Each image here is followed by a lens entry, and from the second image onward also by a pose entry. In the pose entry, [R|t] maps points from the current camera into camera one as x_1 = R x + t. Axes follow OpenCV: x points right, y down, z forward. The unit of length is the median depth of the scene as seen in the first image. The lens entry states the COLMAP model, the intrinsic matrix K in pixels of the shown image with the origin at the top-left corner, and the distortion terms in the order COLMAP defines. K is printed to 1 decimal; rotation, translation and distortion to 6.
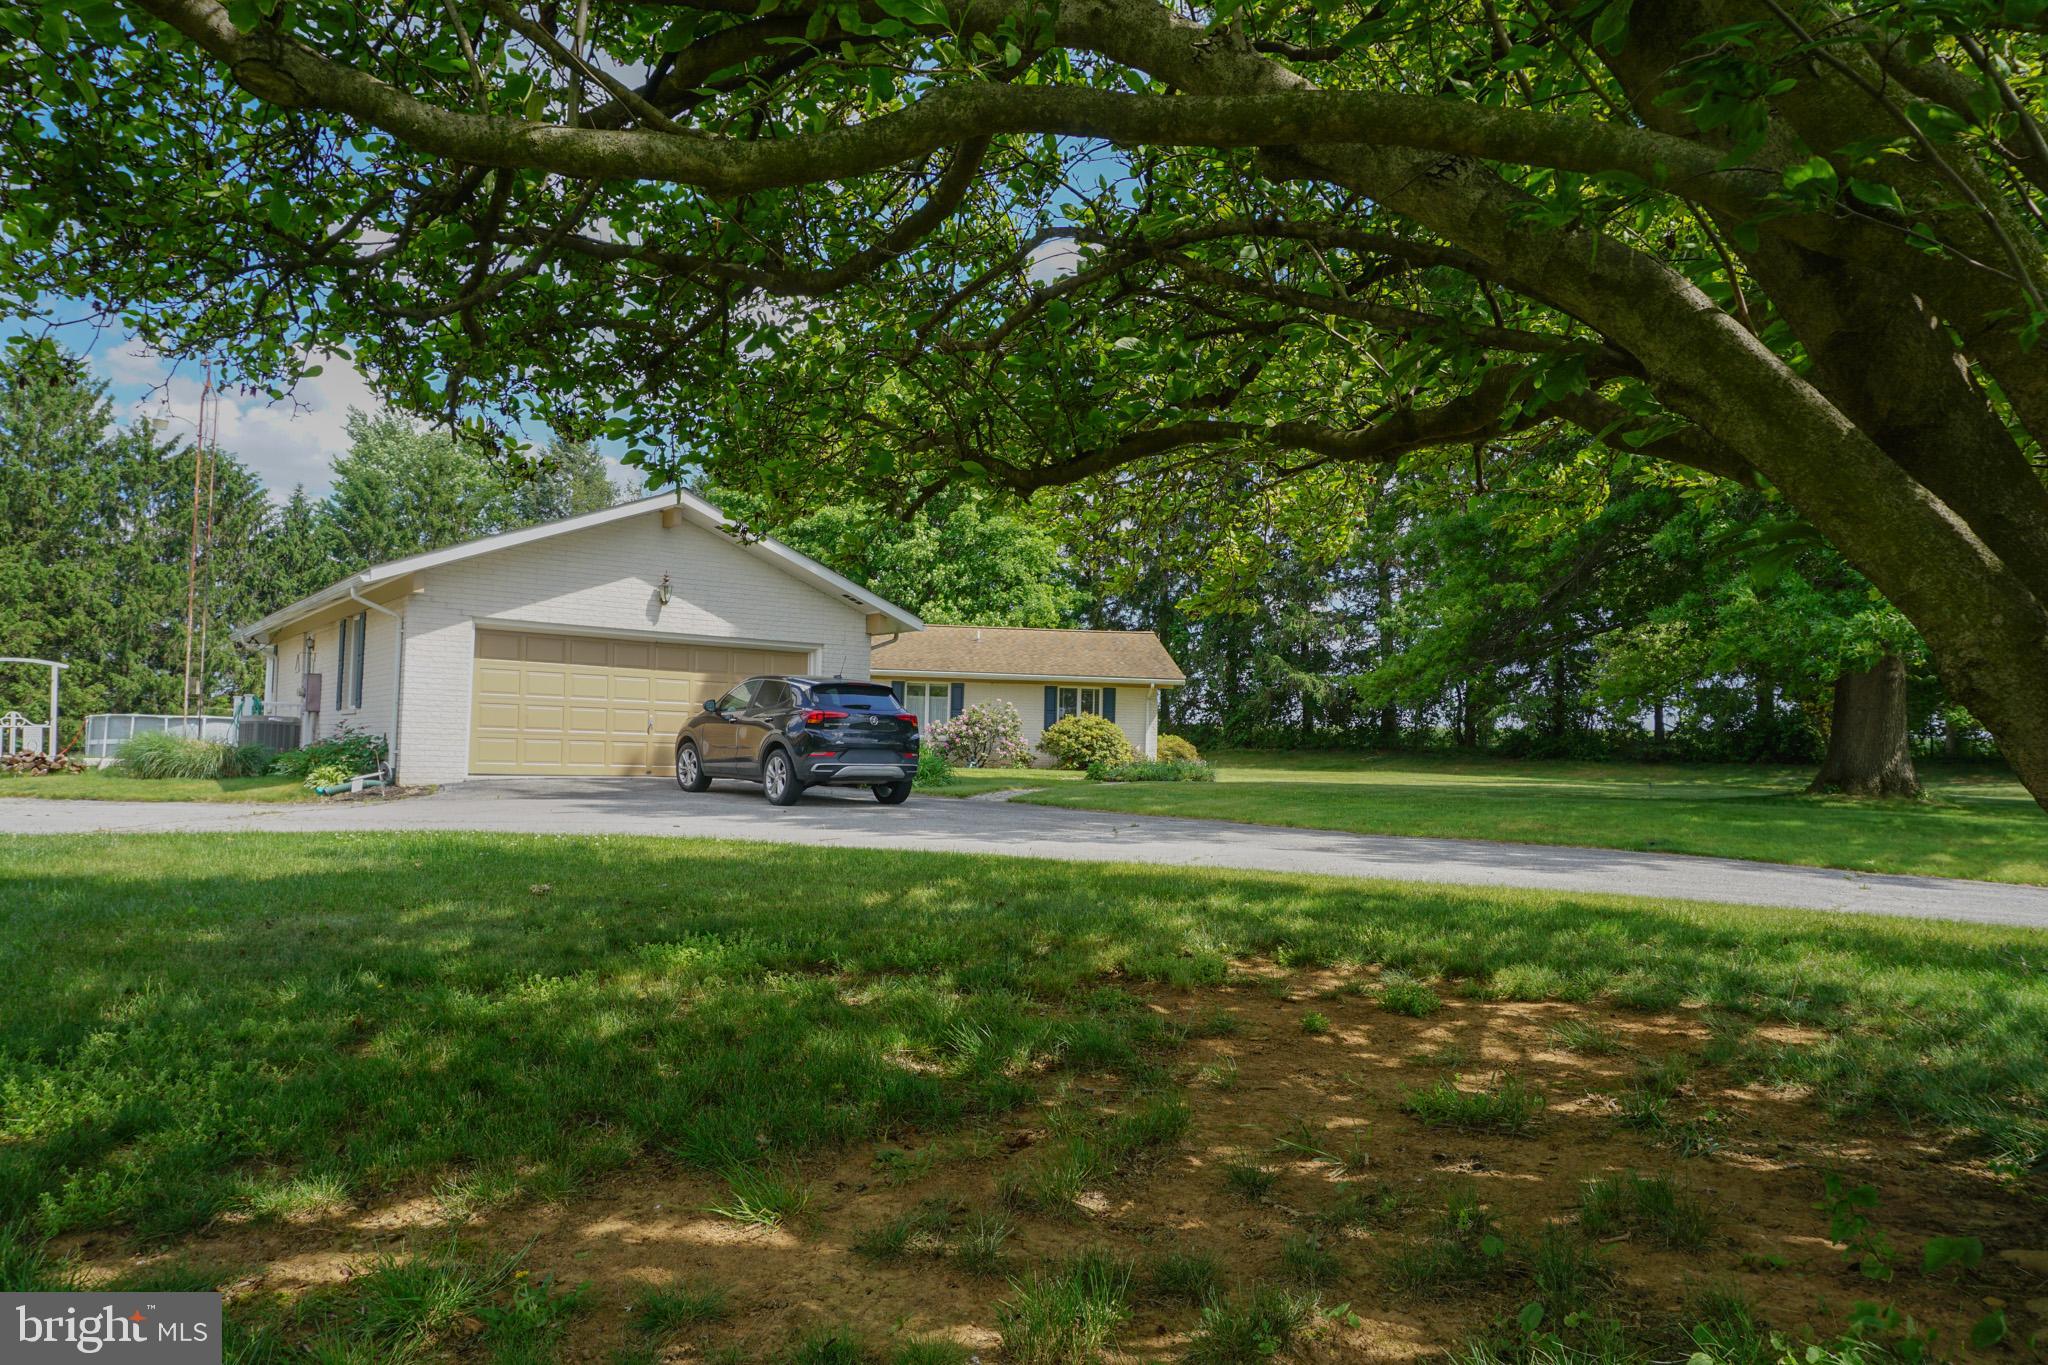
lens RADIAL K [[1395.7, 0, 1014.1], [0, 1395.7, 671.8], [0, 0, 1]] dist [-0.039466, 0.033266]
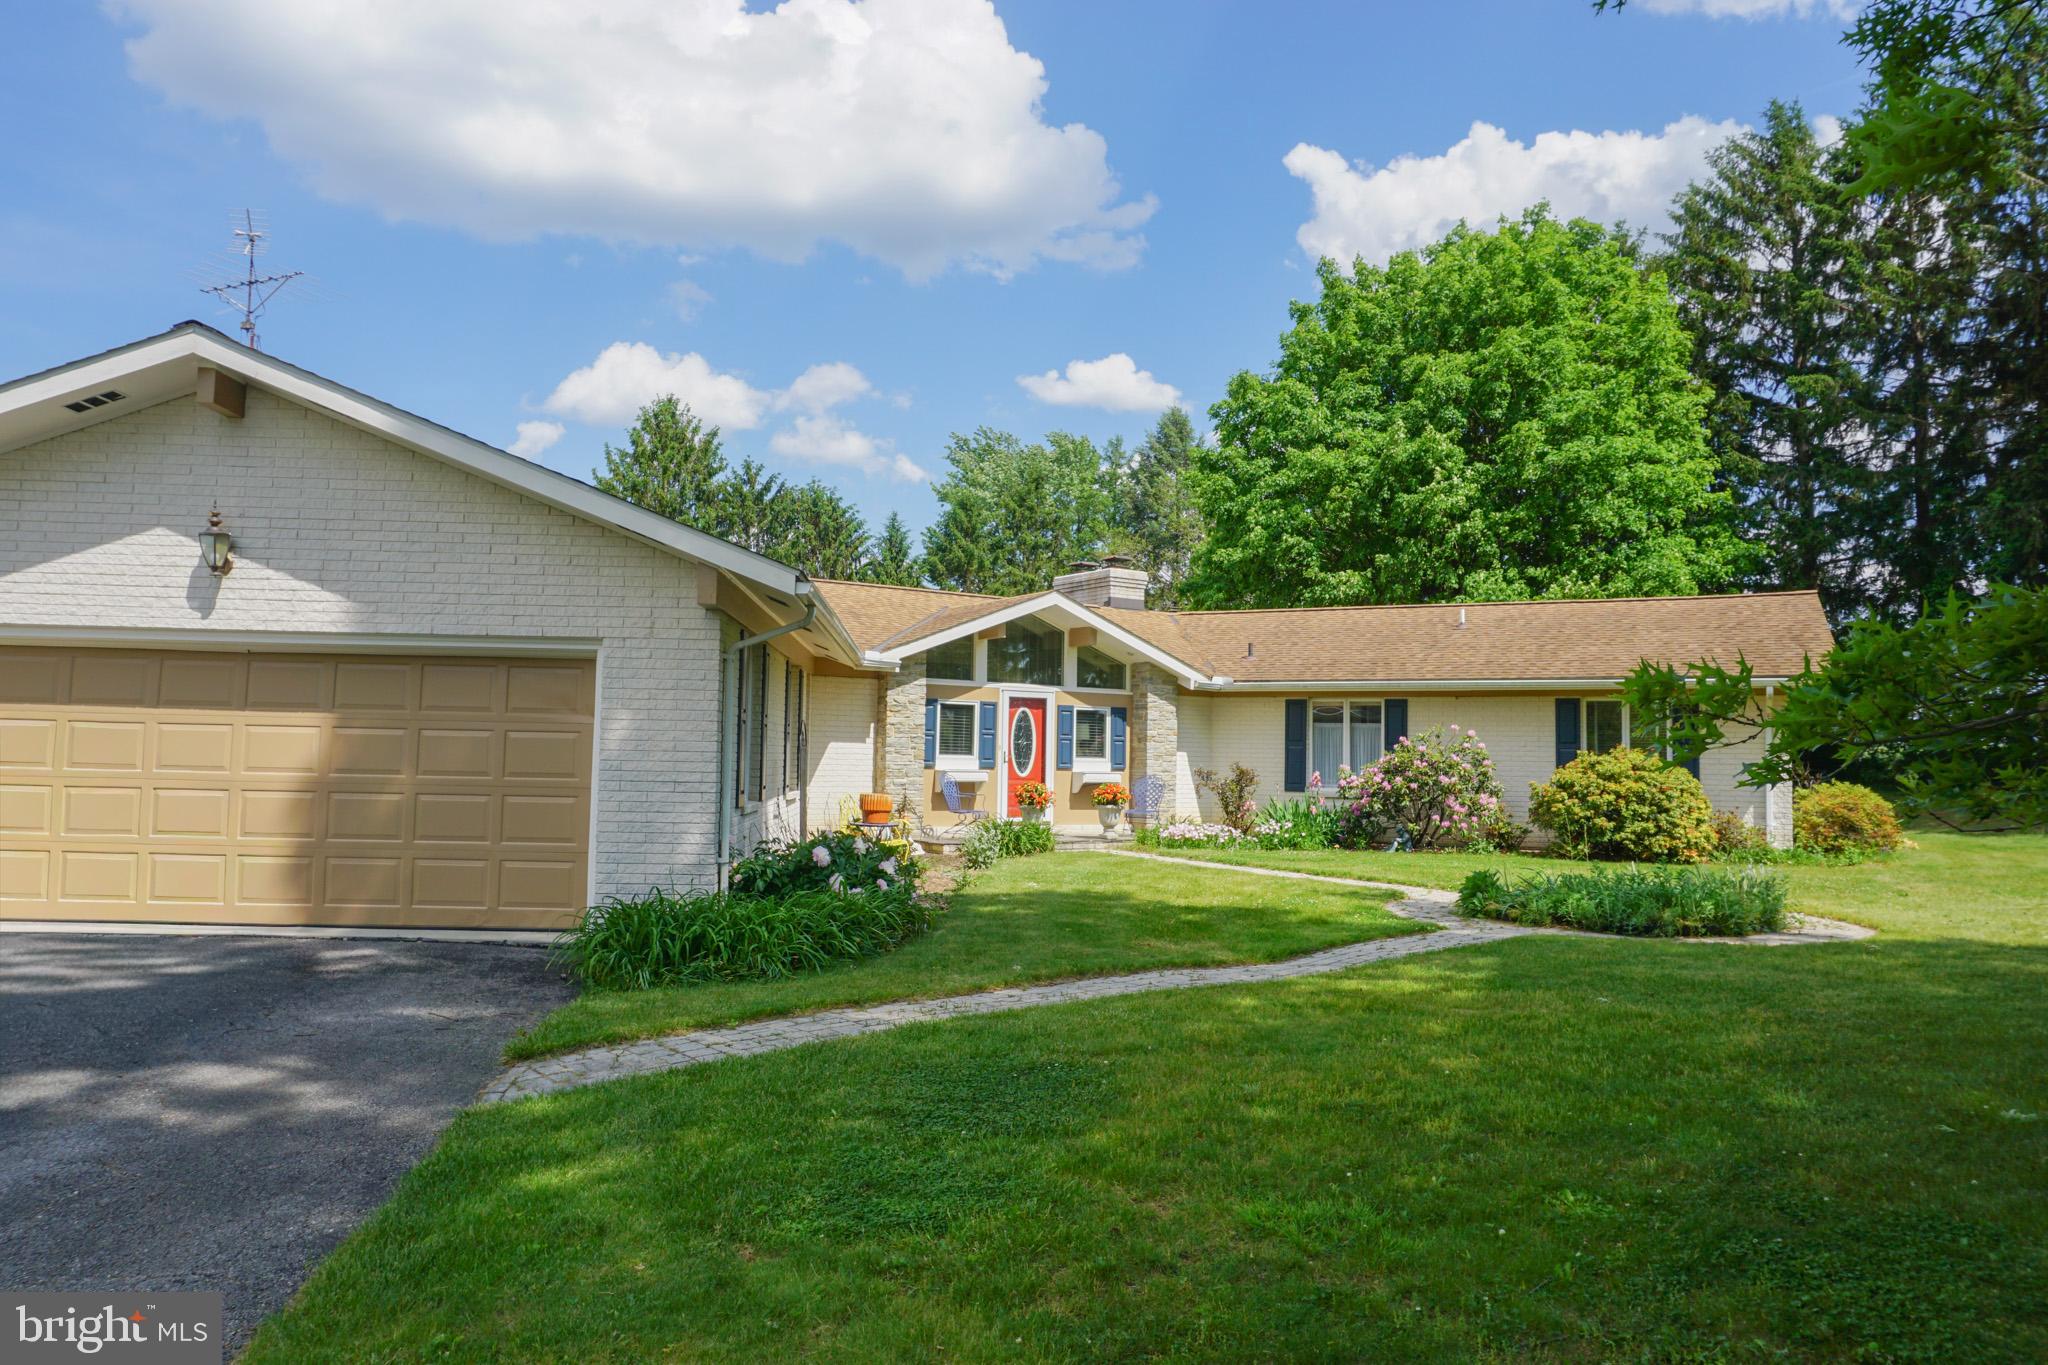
lens RADIAL K [[1381.8, 0, 1008.3], [0, 1381.8, 677.0], [0, 0, 1]] dist [-0.041951, 0.038613]
pose [[0.838932, -0.041153, -0.542678, 0.137563], [0.035980, 0.999149, -0.020147, 0.004107], [0.543045, -0.002624, 0.839699, 0.418756]]
